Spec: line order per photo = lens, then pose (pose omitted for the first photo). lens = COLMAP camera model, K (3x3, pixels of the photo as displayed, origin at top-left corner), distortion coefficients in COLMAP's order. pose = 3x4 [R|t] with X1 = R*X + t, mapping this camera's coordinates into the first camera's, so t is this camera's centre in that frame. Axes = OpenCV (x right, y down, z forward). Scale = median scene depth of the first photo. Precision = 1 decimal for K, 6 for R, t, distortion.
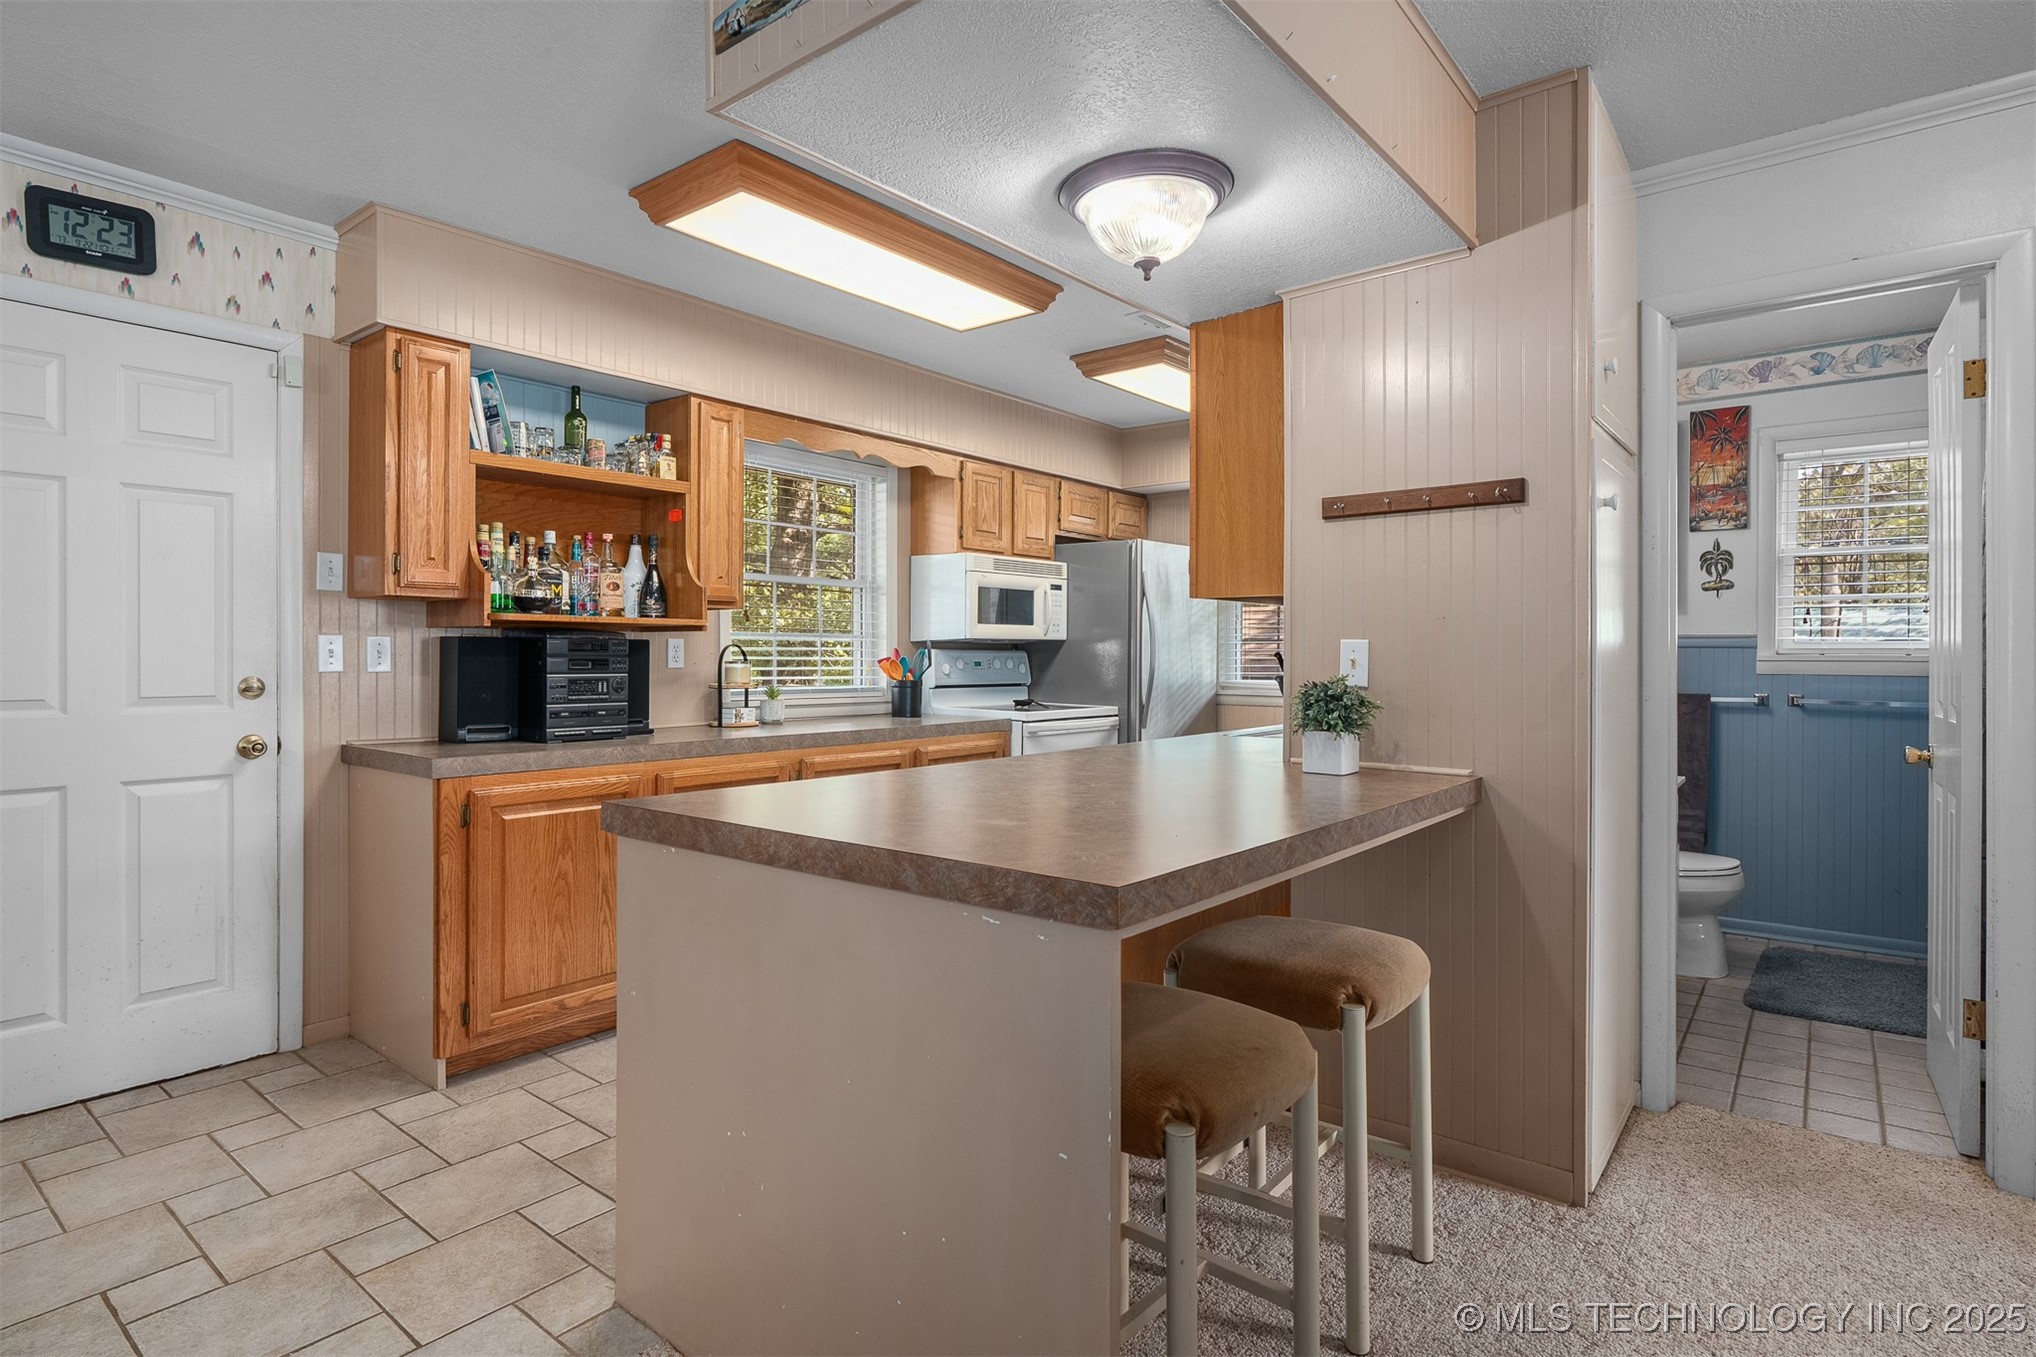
lens RADIAL K [[1018.3, 0, 1024.5], [0, 1018.3, 660.6], [0, 0, 1]] dist [-0.009316, 0.000407]
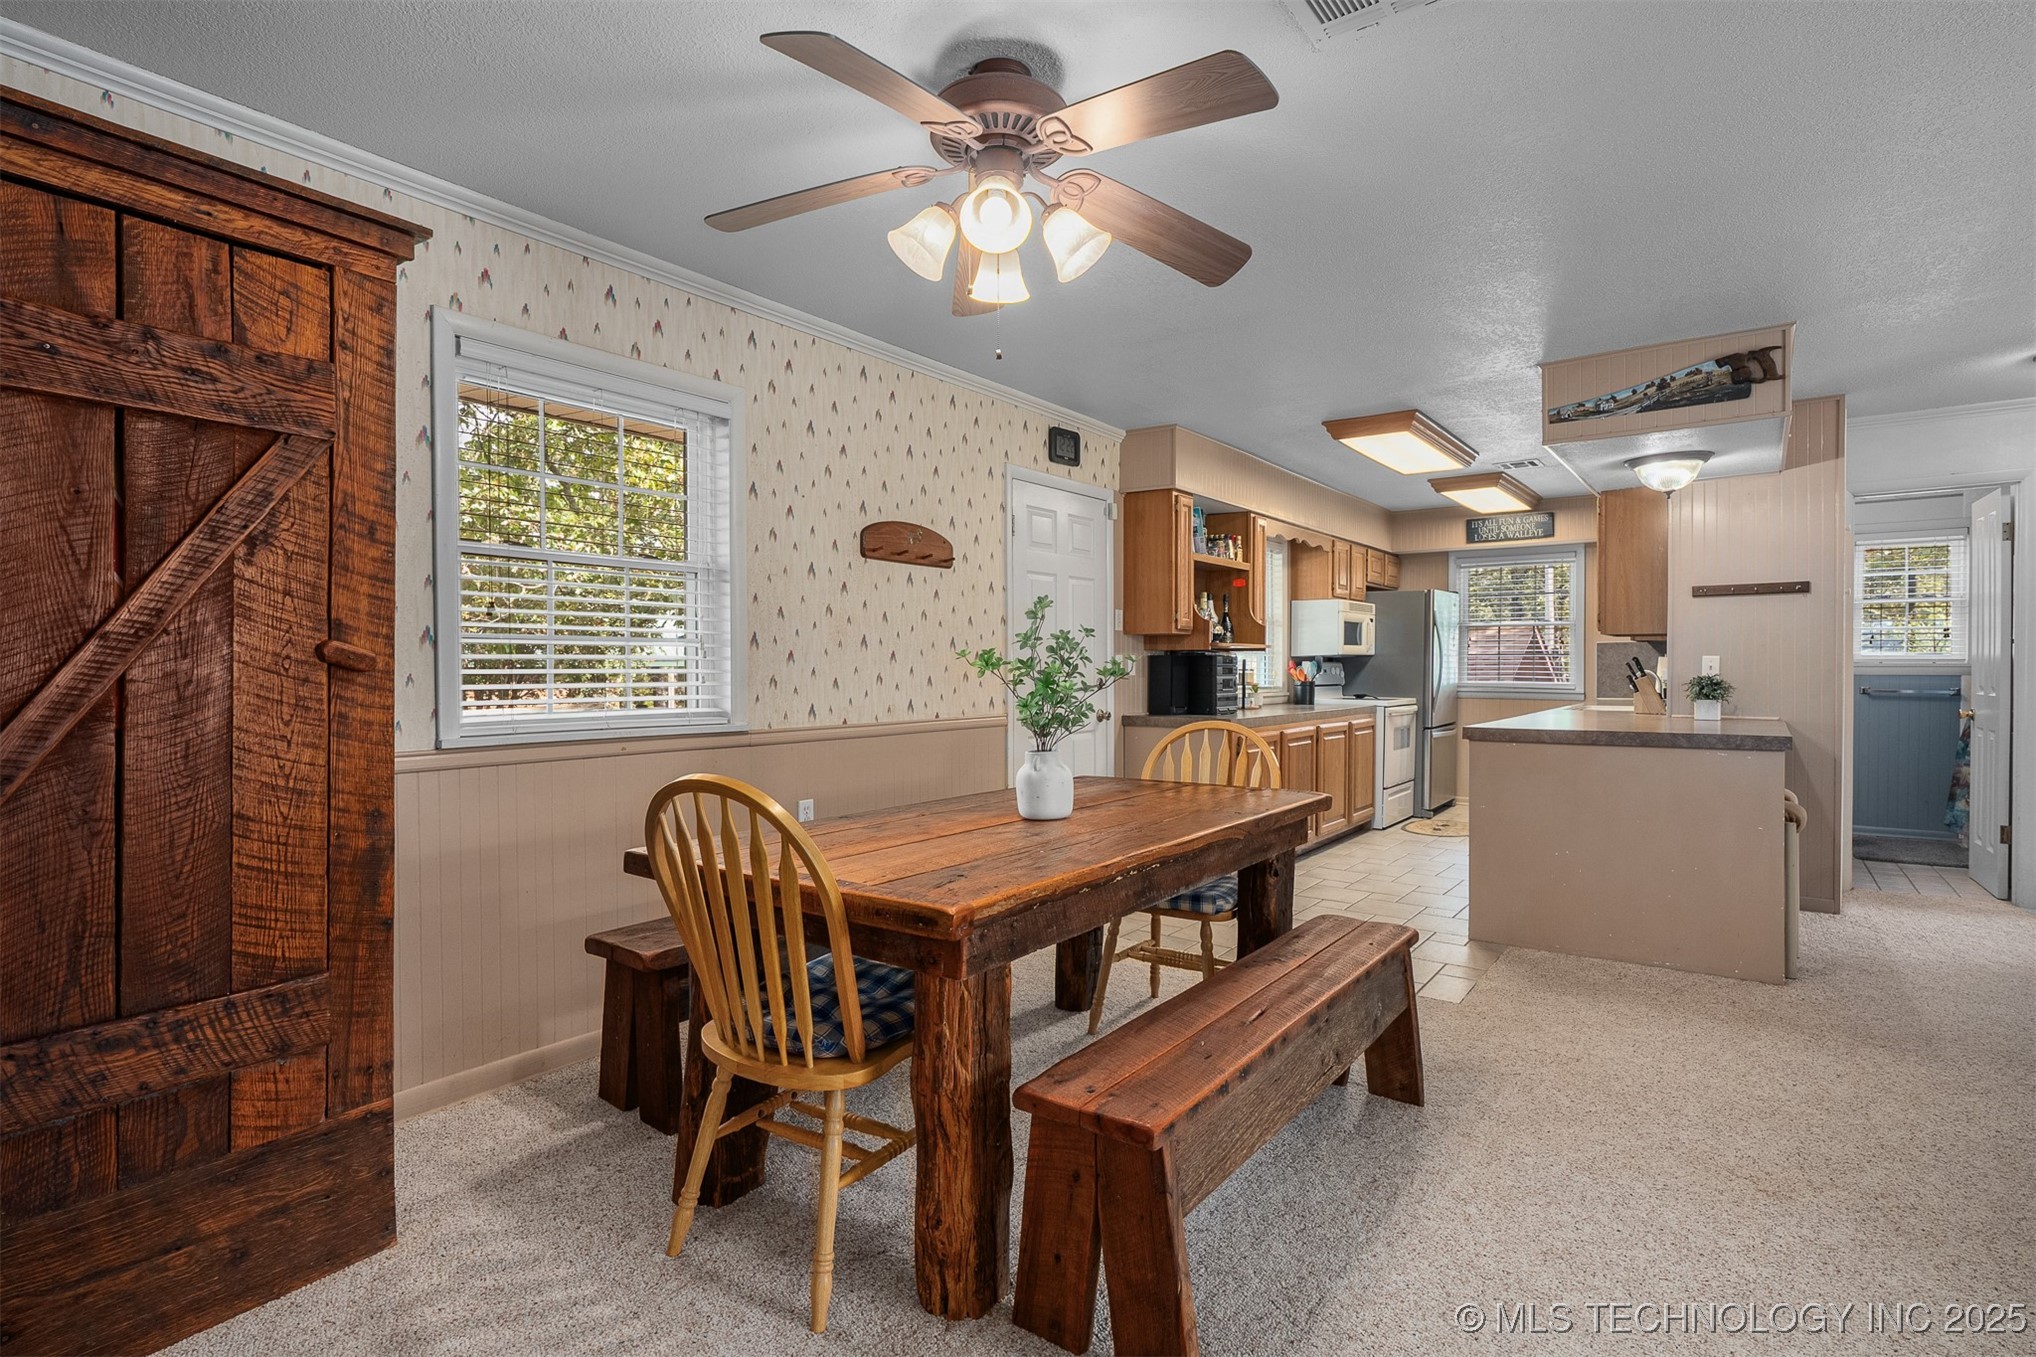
lens RADIAL K [[968.2, 0, 1005.7], [0, 968.2, 678.3], [0, 0, 1]] dist [-0.022194, 0.001207]
pose [[0.999867, -0.004630, 0.015667, -0.799032], [0.004526, 0.999968, 0.006665, 0.003662], [-0.015698, -0.006594, 0.999855, -0.637768]]
